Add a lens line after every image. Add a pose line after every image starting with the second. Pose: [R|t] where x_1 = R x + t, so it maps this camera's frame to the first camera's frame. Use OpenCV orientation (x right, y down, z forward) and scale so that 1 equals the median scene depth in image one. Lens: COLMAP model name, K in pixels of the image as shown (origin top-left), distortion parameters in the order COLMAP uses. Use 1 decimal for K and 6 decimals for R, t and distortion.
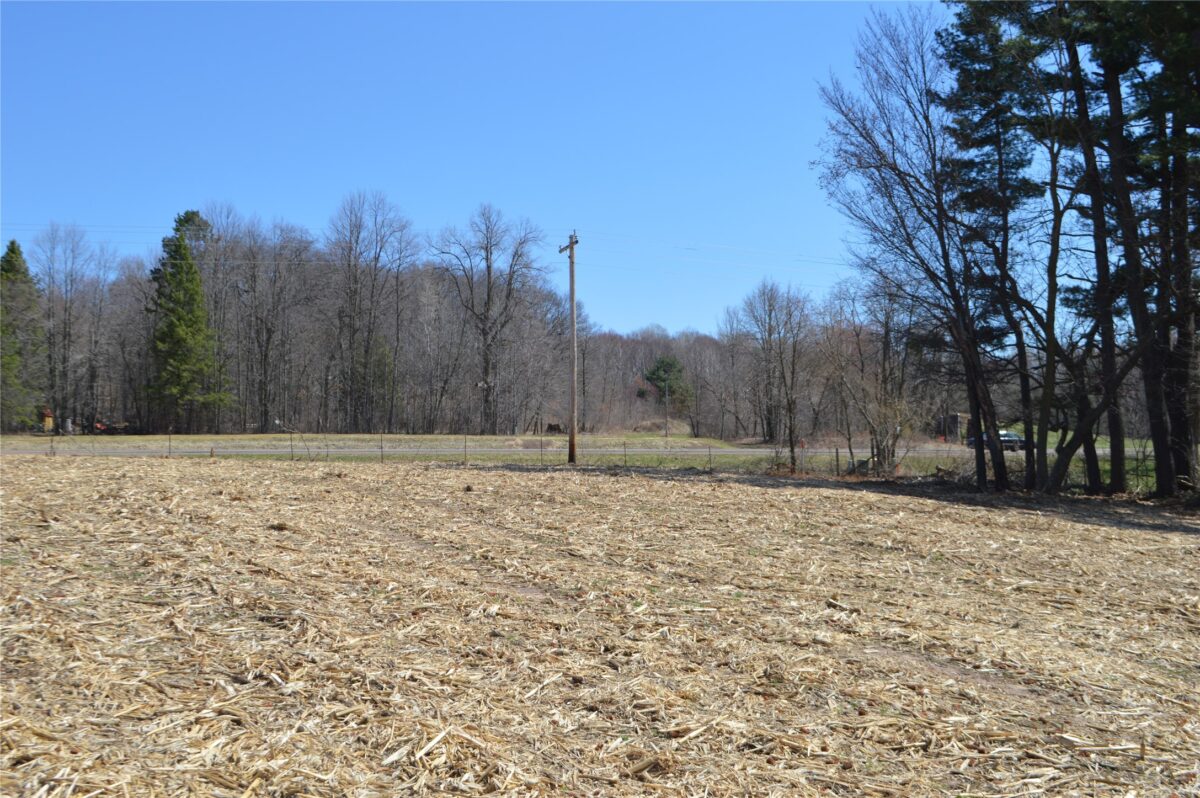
lens RADIAL K [[1299.0, 0, 595.4], [0, 1299.0, 410.5], [0, 0, 1]] dist [-0.054150, 0.000000]
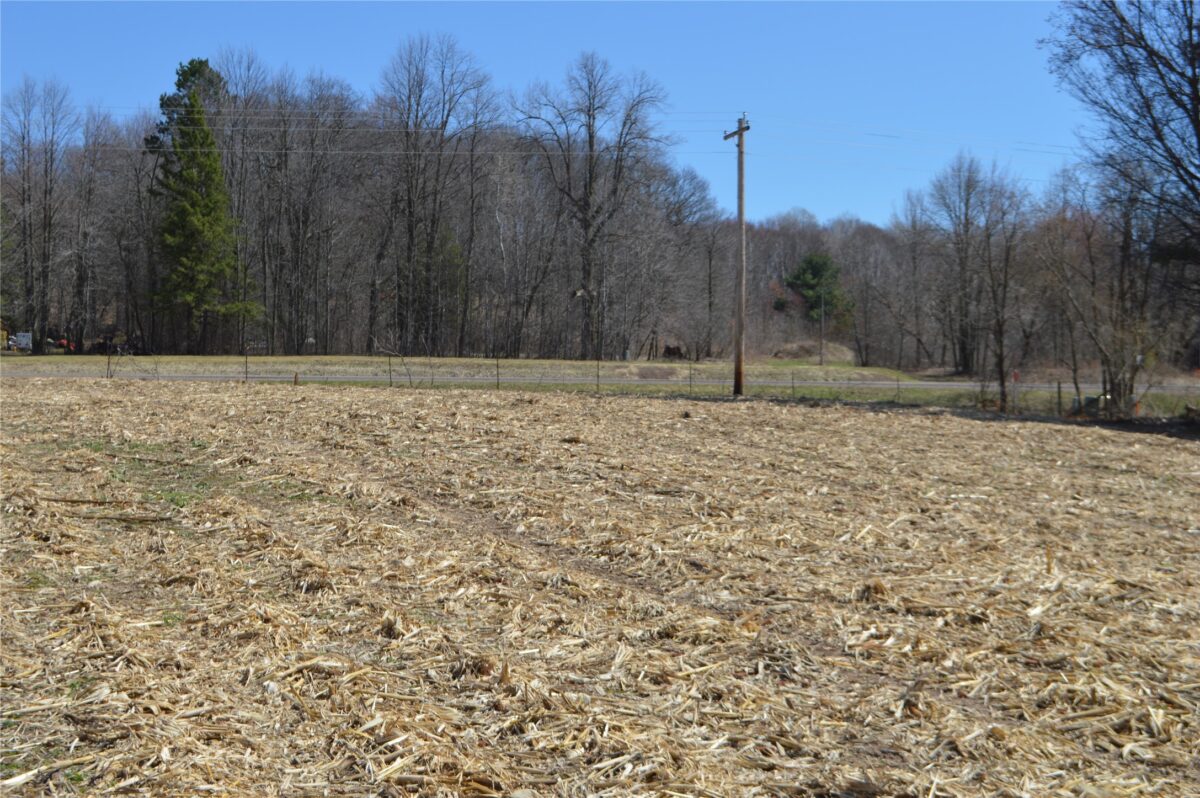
lens RADIAL K [[1833.7, 0, 602.7], [0, 1833.7, 400.6], [0, 0, 1]] dist [-0.017449, 0.000000]
pose [[0.998380, 0.012217, -0.055568, -0.037026], [-0.009968, 0.999127, 0.040568, -0.002559], [0.056015, -0.039949, 0.997630, -0.164389]]
